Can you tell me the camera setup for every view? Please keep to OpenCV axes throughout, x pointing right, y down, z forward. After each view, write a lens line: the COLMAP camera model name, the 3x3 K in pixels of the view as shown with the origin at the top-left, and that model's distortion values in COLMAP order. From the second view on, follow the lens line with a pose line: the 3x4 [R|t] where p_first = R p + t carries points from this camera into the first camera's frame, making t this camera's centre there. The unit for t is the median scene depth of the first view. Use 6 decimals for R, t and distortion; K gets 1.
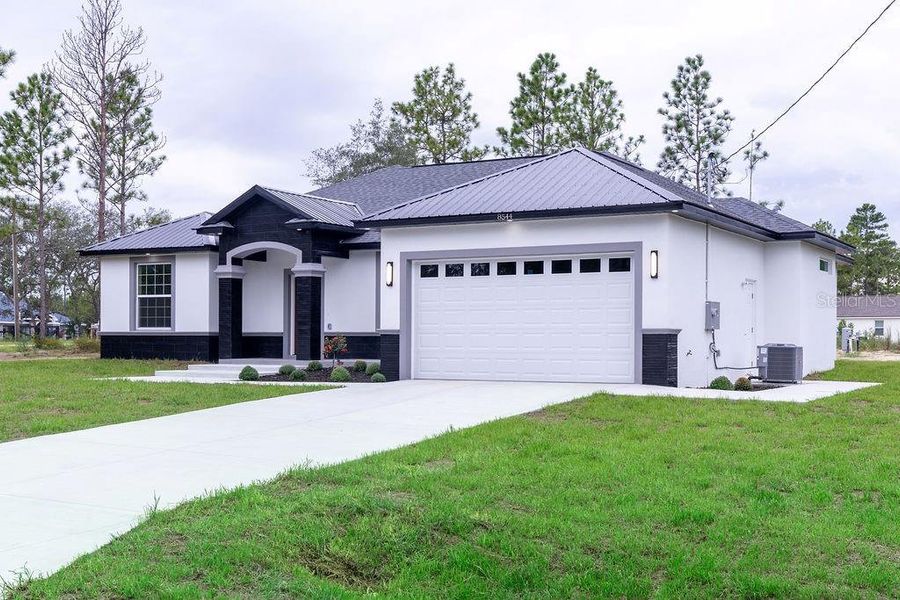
lens RADIAL K [[1163.0, 0, 449.2], [0, 1163.0, 334.7], [0, 0, 1]] dist [0.010007, -0.014051]
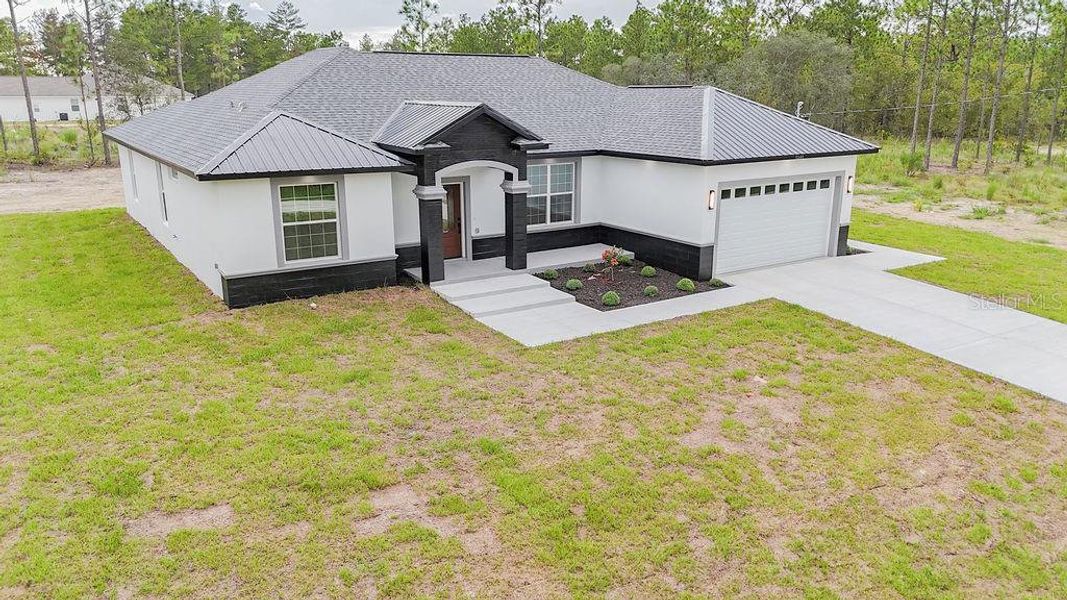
lens RADIAL K [[785.9, 0, 536.9], [0, 785.9, 301.0], [0, 0, 1]] dist [0.094564, -0.117515]
pose [[0.449346, -0.237462, 0.861220, -0.683213], [-0.006864, 0.963080, 0.269129, -0.133450], [-0.893331, -0.126844, 0.431126, 0.589652]]
